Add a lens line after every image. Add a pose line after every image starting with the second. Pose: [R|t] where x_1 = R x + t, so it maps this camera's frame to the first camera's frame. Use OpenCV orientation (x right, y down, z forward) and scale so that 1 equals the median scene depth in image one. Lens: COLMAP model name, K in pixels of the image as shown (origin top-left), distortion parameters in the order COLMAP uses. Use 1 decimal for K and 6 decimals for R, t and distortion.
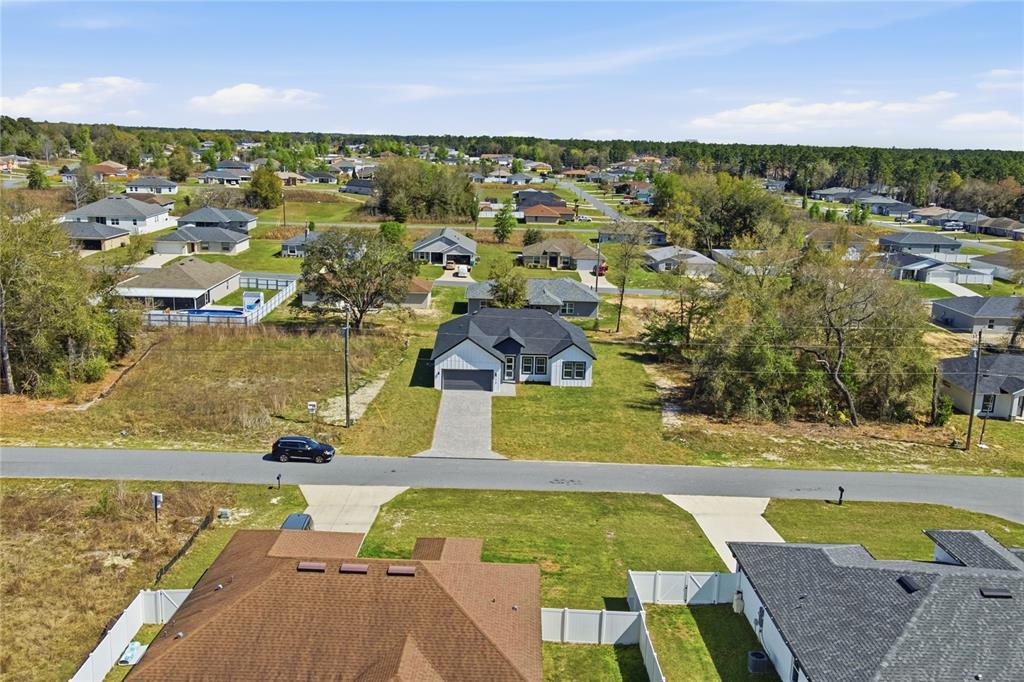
lens RADIAL K [[878.4, 0, 509.7], [0, 878.4, 341.5], [0, 0, 1]] dist [0.036792, -0.002740]
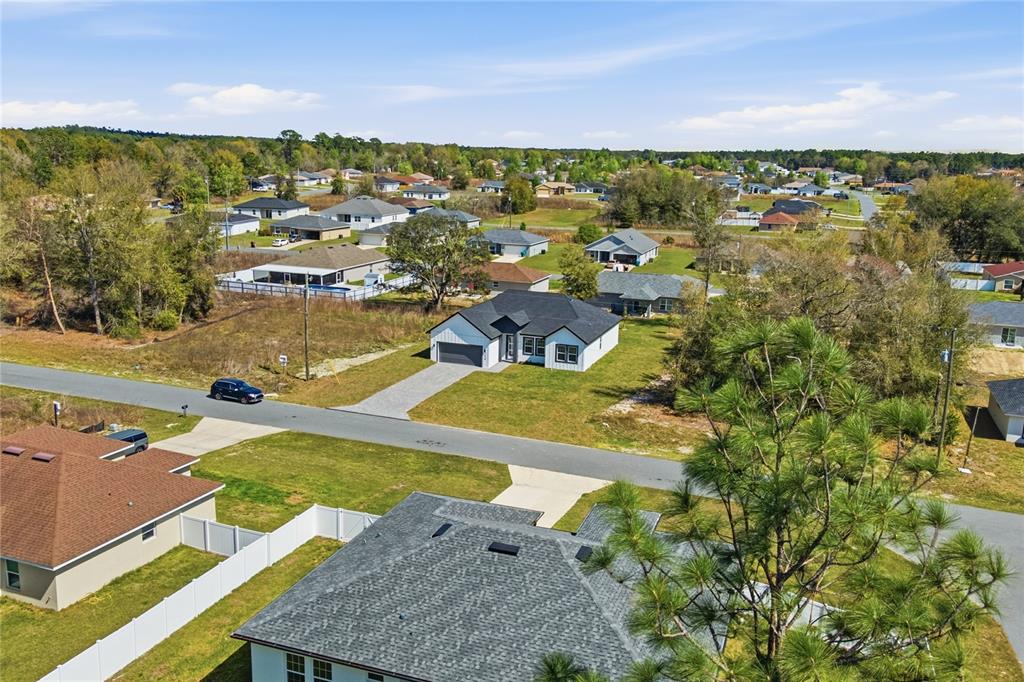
lens RADIAL K [[878.4, 0, 509.7], [0, 878.4, 341.5], [0, 0, 1]] dist [0.036792, -0.002740]
pose [[0.931175, 0.069240, -0.357938, 0.408648], [-0.075953, 0.997100, -0.004712, 0.031975], [0.356574, 0.031574, 0.933733, 0.058359]]
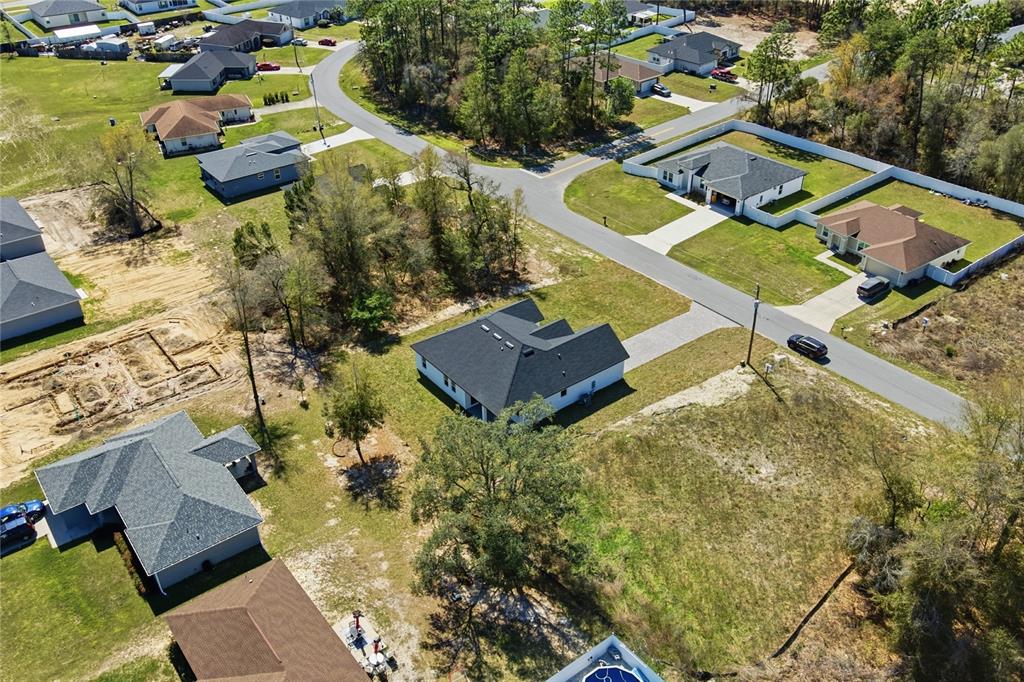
lens RADIAL K [[878.4, 0, 509.7], [0, 878.4, 341.5], [0, 0, 1]] dist [0.036792, -0.002740]
pose [[-0.591268, -0.459462, 0.662795, -0.771239], [0.171551, 0.731378, 0.660043, -0.793840], [-0.788018, 0.503965, -0.353619, 1.606032]]
